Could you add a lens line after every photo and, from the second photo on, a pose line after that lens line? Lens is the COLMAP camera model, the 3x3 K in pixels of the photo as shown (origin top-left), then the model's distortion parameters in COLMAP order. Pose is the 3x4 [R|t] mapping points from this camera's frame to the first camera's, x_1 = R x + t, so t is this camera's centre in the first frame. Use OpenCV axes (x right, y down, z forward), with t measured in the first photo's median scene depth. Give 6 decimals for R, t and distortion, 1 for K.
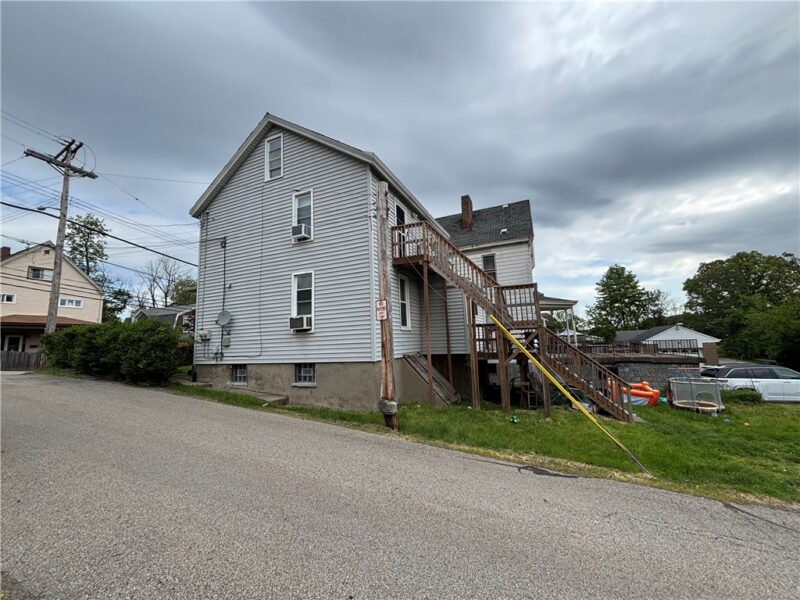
lens RADIAL K [[319.5, 0, 401.5], [0, 319.5, 299.7], [0, 0, 1]] dist [-0.004238, 0.001411]
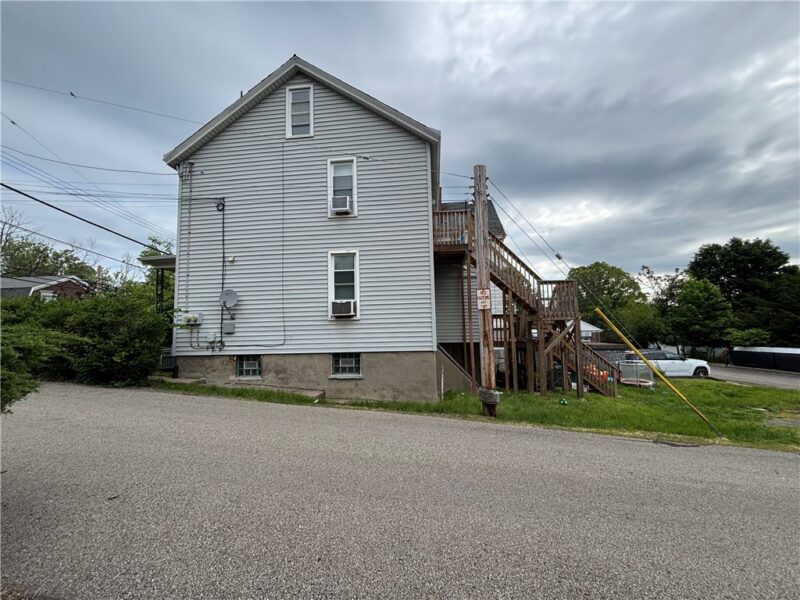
lens RADIAL K [[319.5, 0, 398.2], [0, 319.5, 300.0], [0, 0, 1]] dist [-0.004238, 0.001411]
pose [[0.951699, 0.038910, 0.304558, -0.414319], [-0.052049, 0.998026, 0.035140, 0.009965], [-0.302589, -0.049294, 0.951845, 0.100304]]
